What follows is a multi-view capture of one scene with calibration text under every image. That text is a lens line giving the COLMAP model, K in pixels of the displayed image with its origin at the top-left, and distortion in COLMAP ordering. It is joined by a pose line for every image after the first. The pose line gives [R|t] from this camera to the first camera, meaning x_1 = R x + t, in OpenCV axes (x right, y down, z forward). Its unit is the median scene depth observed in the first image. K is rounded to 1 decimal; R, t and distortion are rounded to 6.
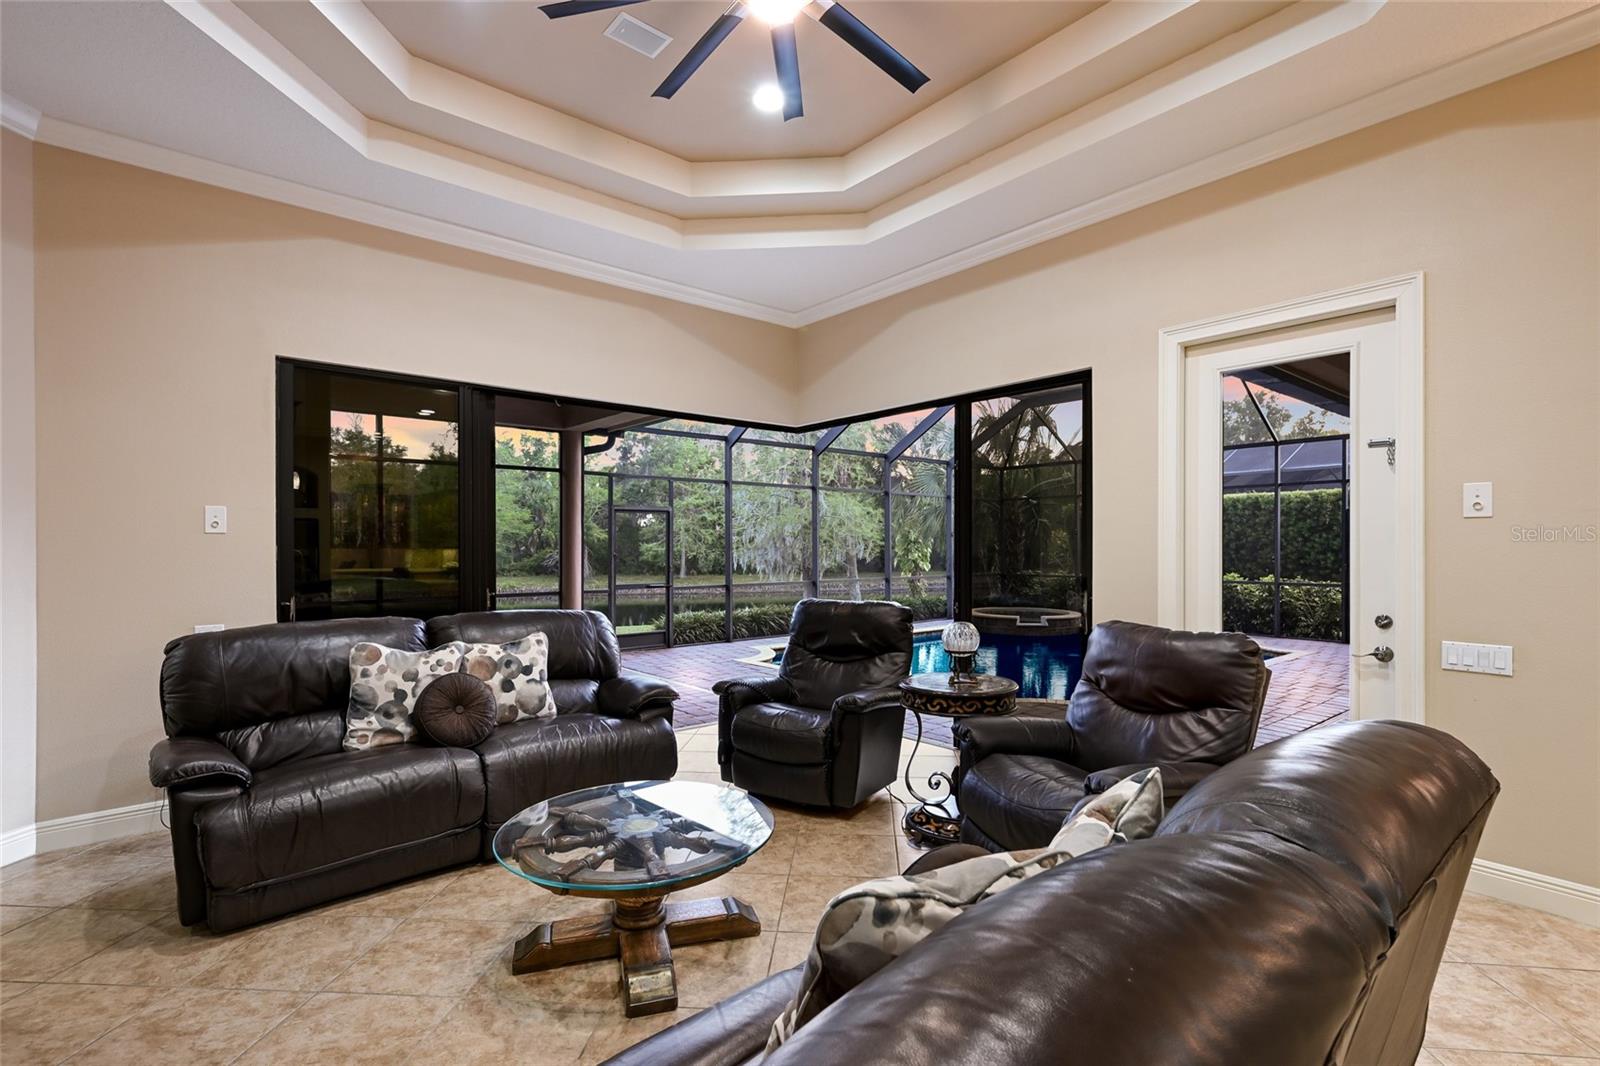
lens RADIAL K [[744.4, 0, 794.9], [0, 744.4, 545.1], [0, 0, 1]] dist [0.008963, -0.000004]
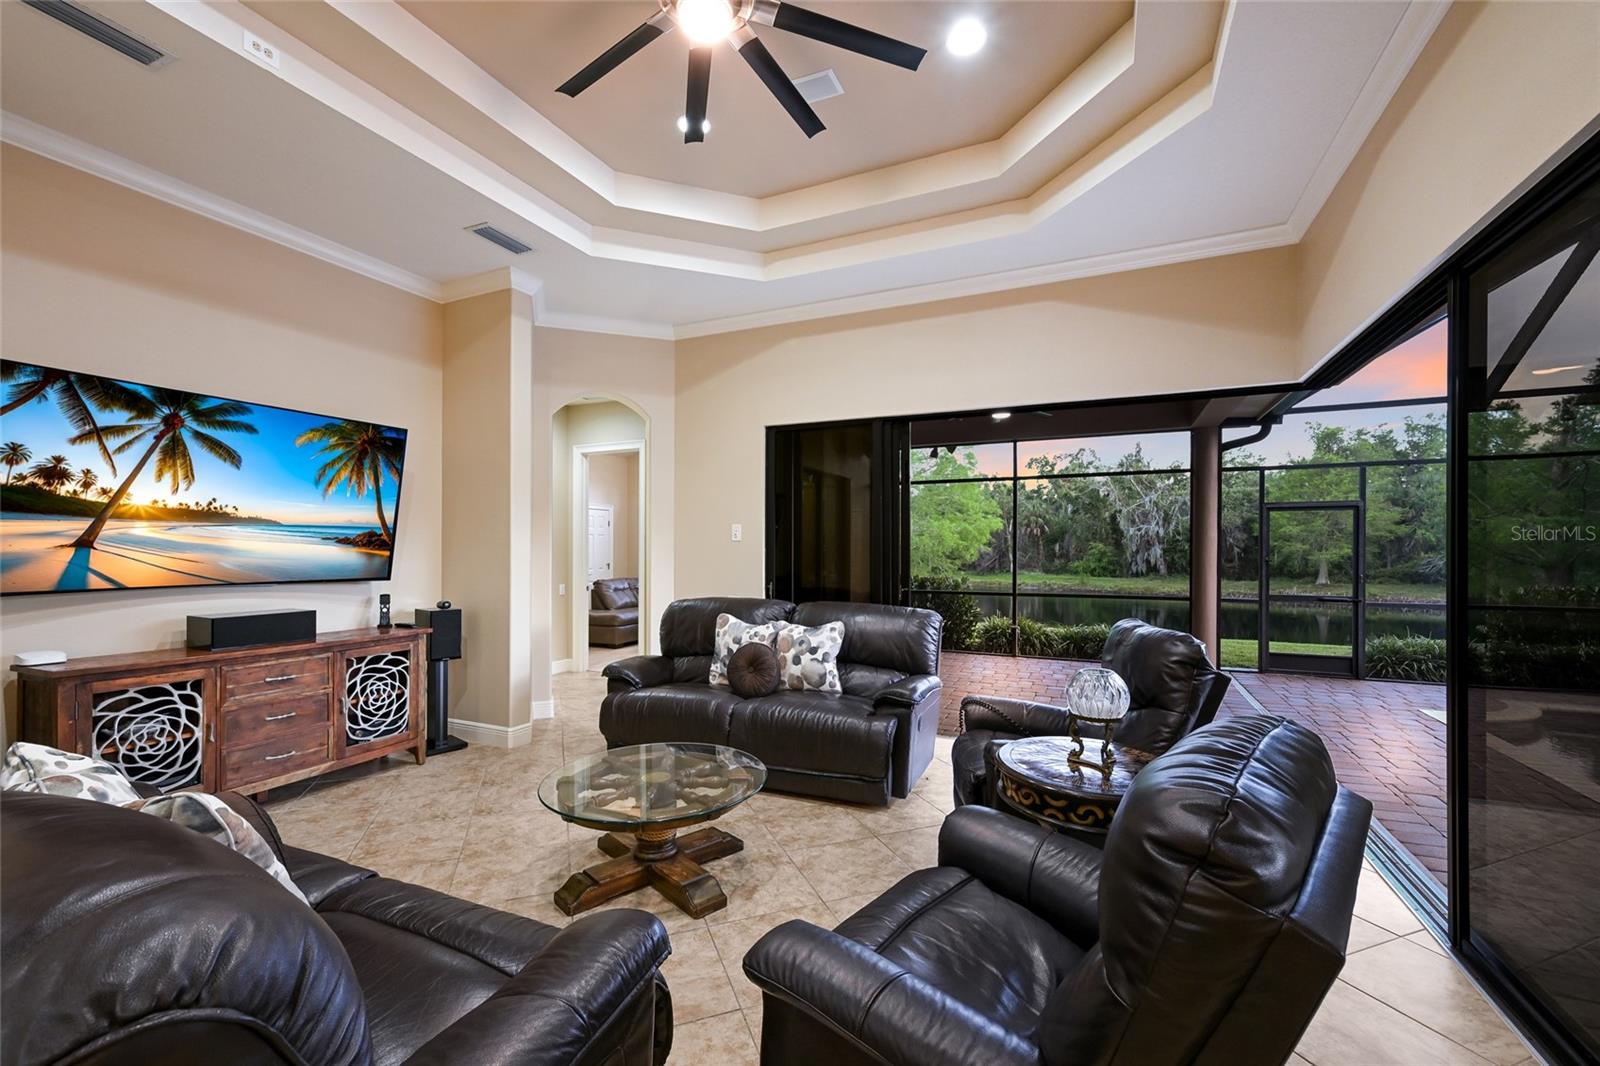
lens RADIAL K [[648.8, 0, 801.8], [0, 648.8, 547.4], [0, 0, 1]] dist [0.001503, 0.000168]
pose [[0.435326, -0.001977, -0.900271, 0.211978], [-0.000486, 0.999997, -0.002431, 0.000513], [0.900273, 0.001496, 0.435324, 0.186475]]
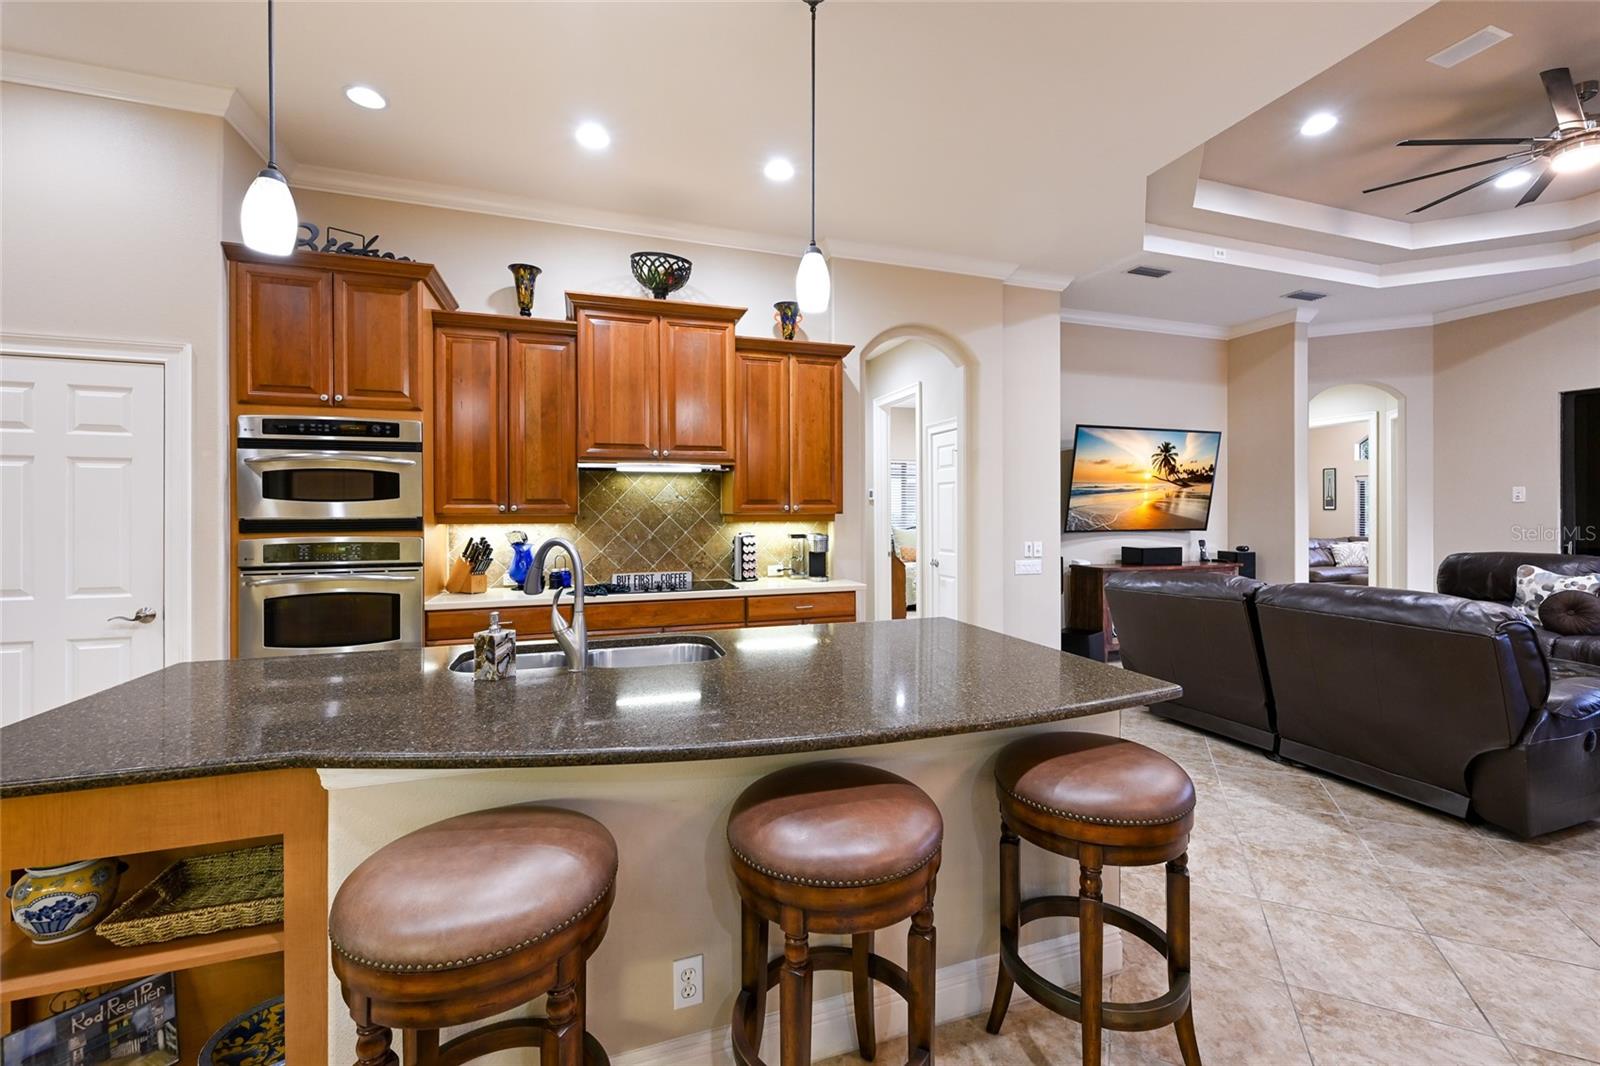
lens RADIAL K [[651.7, 0, 822.8], [0, 651.7, 508.4], [0, 0, 1]] dist [0.001523, 0.000184]
pose [[-0.350400, -0.003299, -0.936594, 0.459504], [0.002091, 0.999989, -0.004305, 0.000568], [0.936598, -0.003467, -0.350389, -0.000344]]
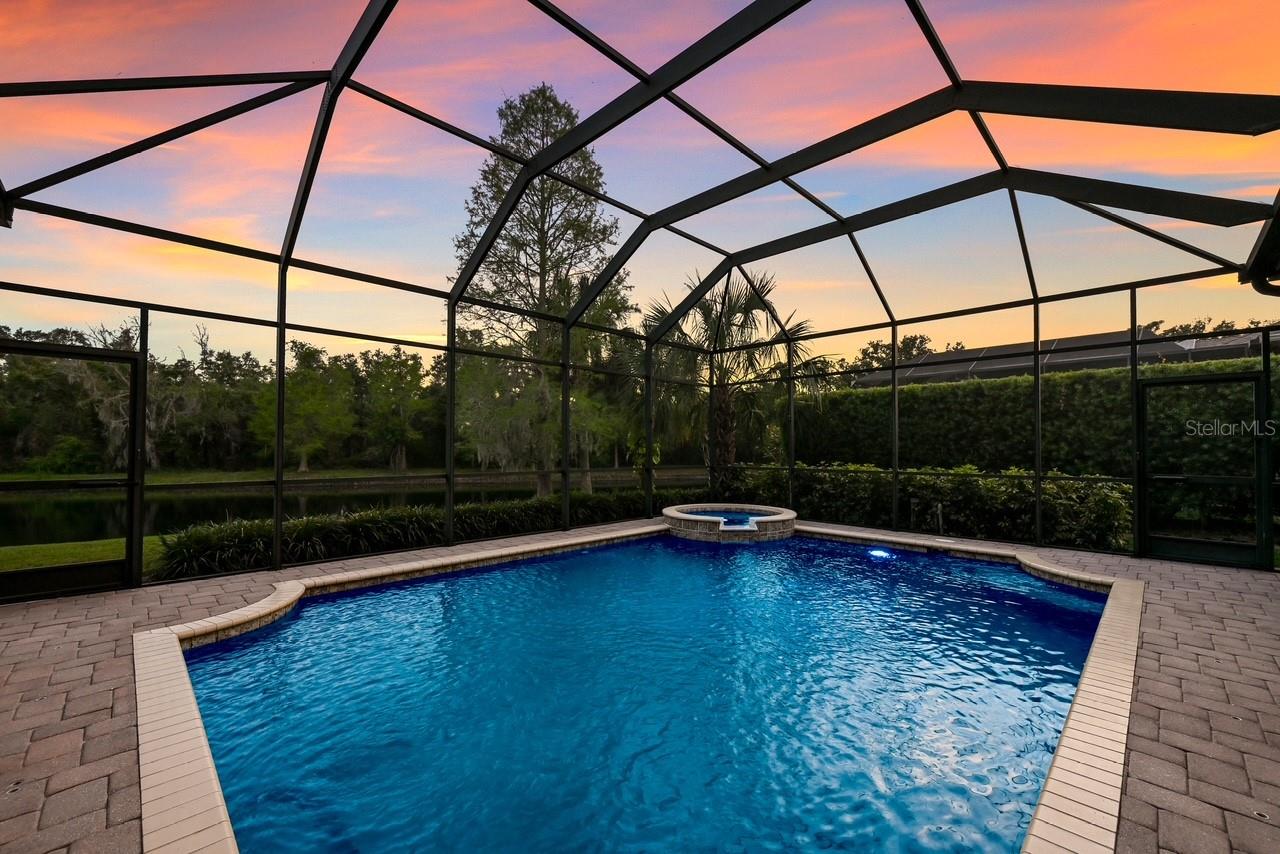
lens RADIAL K [[536.3, 0, 639.6], [0, 536.3, 448.6], [0, 0, 1]] dist [0.000904, 0.000103]
pose [[0.995392, 0.002305, 0.095858, 0.203429], [-0.002688, 0.999989, 0.003864, 0.023150], [-0.095848, -0.004104, 0.995388, 0.562809]]
